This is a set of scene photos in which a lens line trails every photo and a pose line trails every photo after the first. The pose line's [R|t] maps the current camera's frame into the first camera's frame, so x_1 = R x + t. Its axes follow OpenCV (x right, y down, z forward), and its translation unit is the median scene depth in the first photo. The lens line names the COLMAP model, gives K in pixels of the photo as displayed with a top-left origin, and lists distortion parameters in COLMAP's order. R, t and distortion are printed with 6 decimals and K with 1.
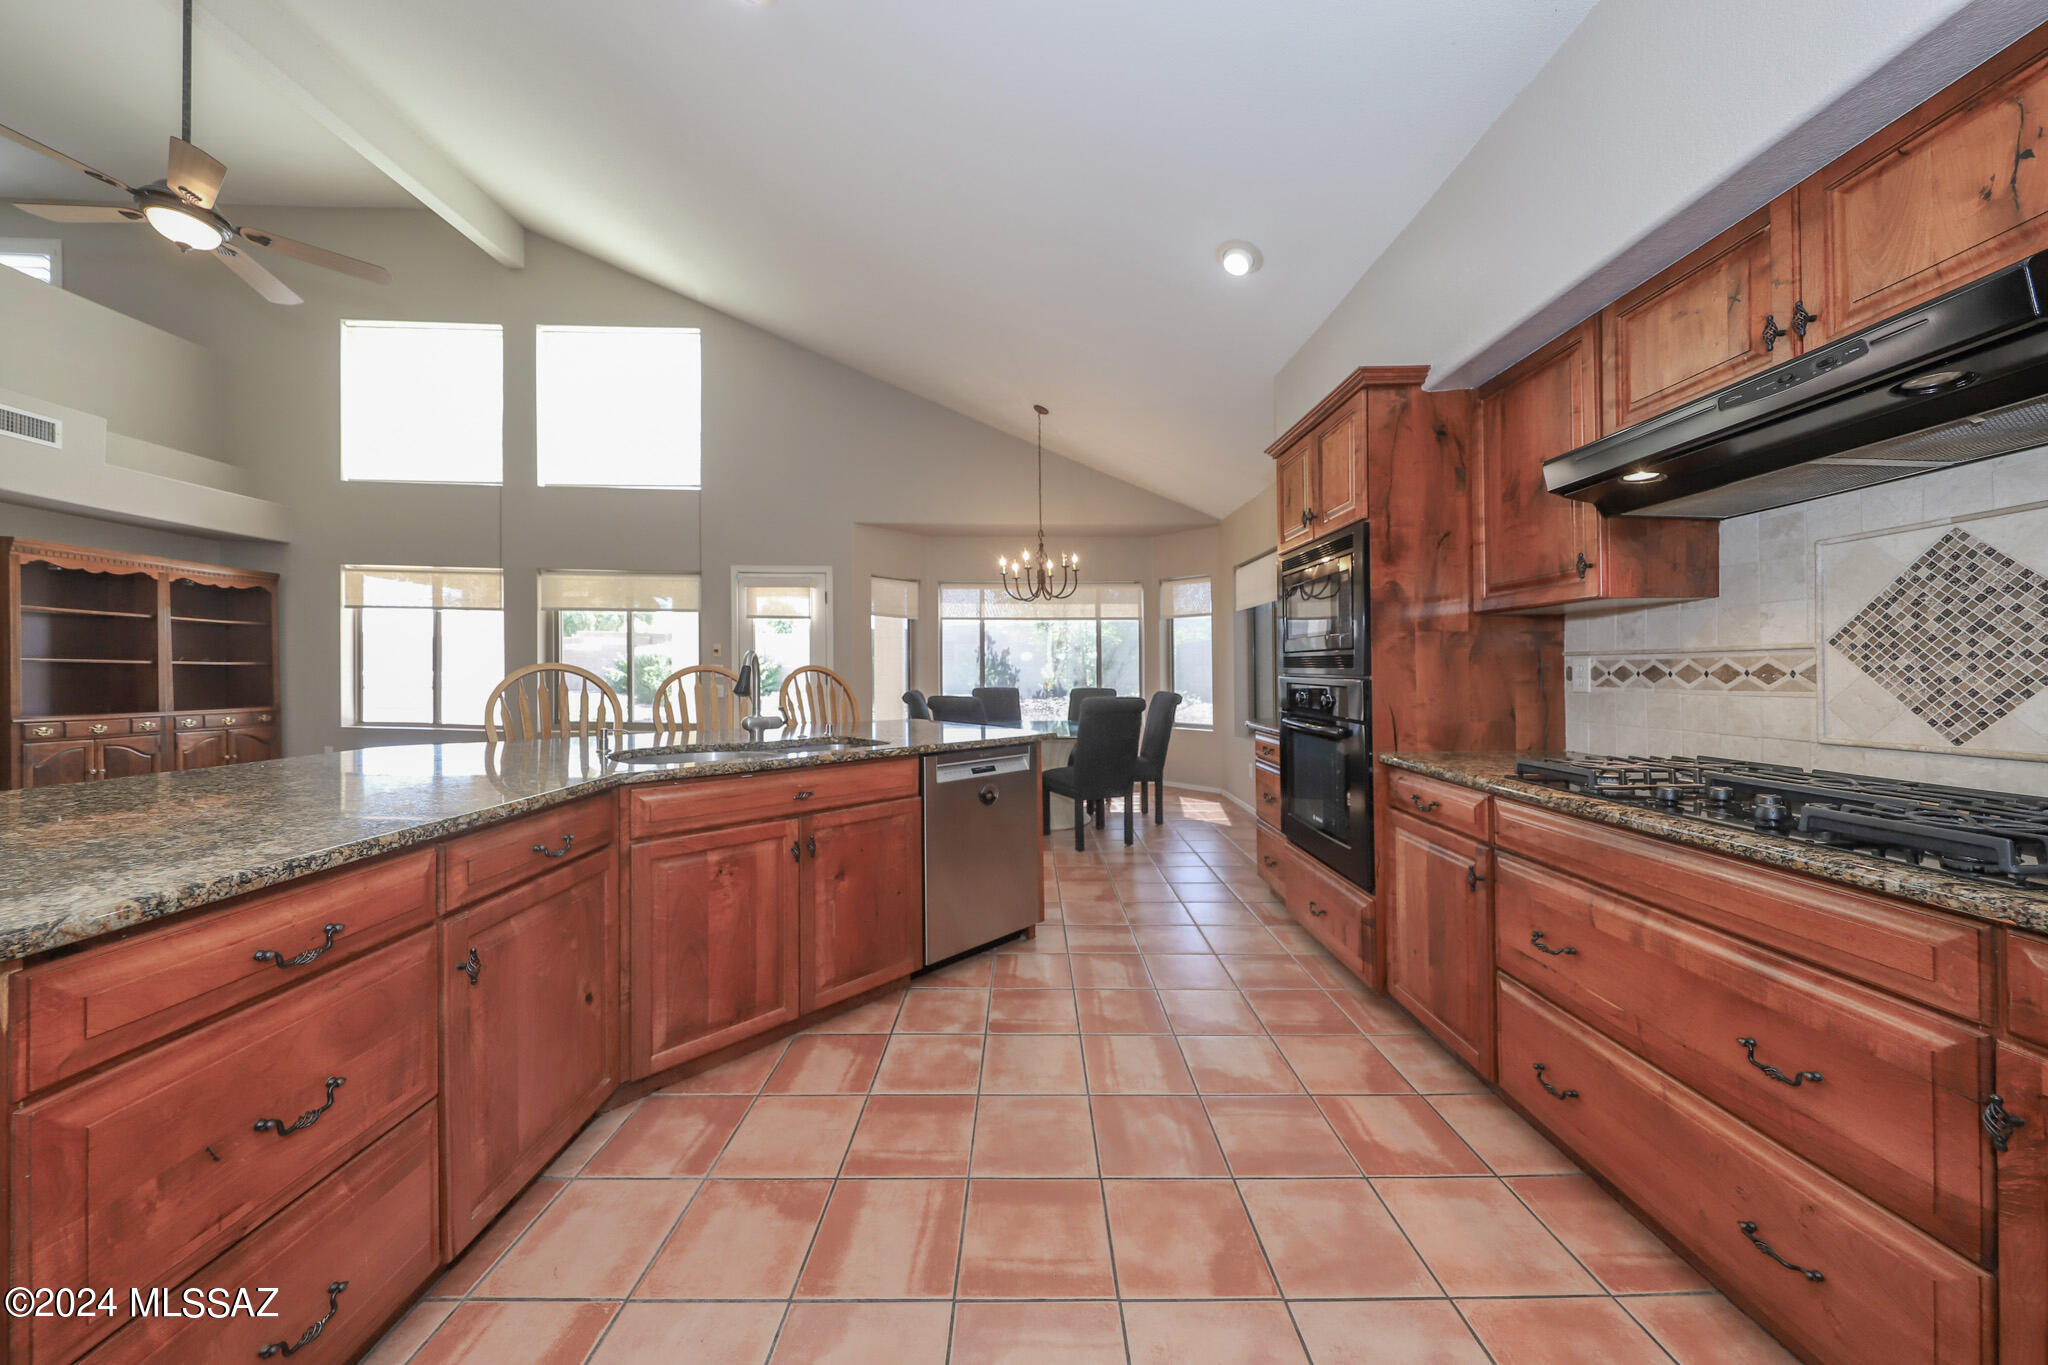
lens RADIAL K [[654.4, 0, 1030.2], [0, 654.4, 673.2], [0, 0, 1]] dist [-0.010363, -0.000417]
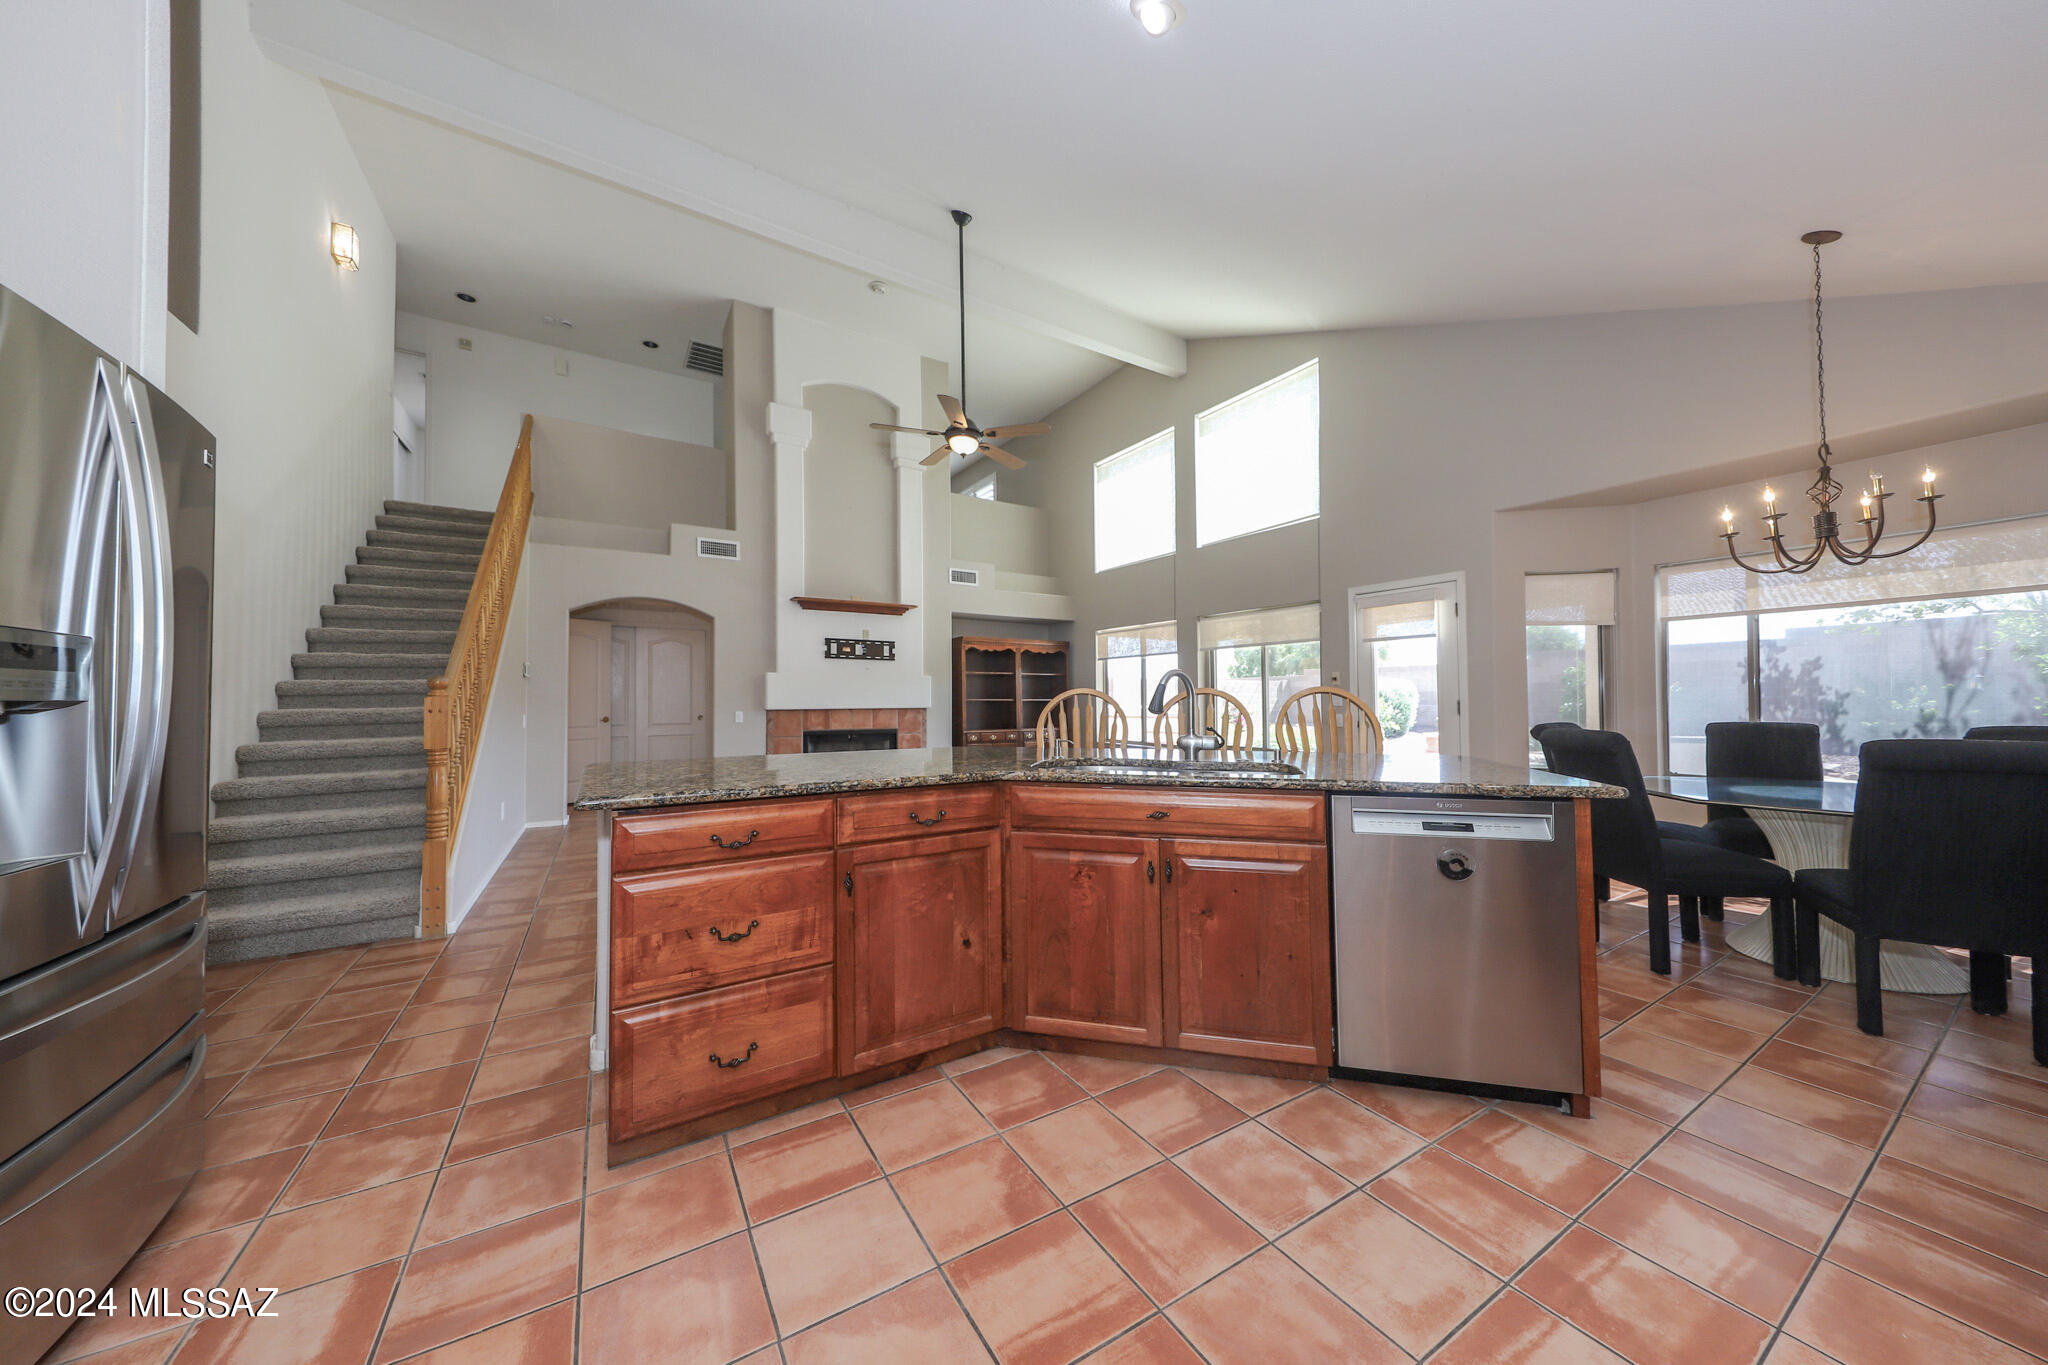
lens RADIAL K [[654.4, 0, 1006.4], [0, 654.4, 698.3], [0, 0, 1]] dist [-0.010363, -0.000417]
pose [[0.506742, -0.016714, -0.861936, 0.362753], [0.003399, 0.999843, -0.017389, 0.030064], [0.862091, 0.005882, 0.506719, 0.312243]]
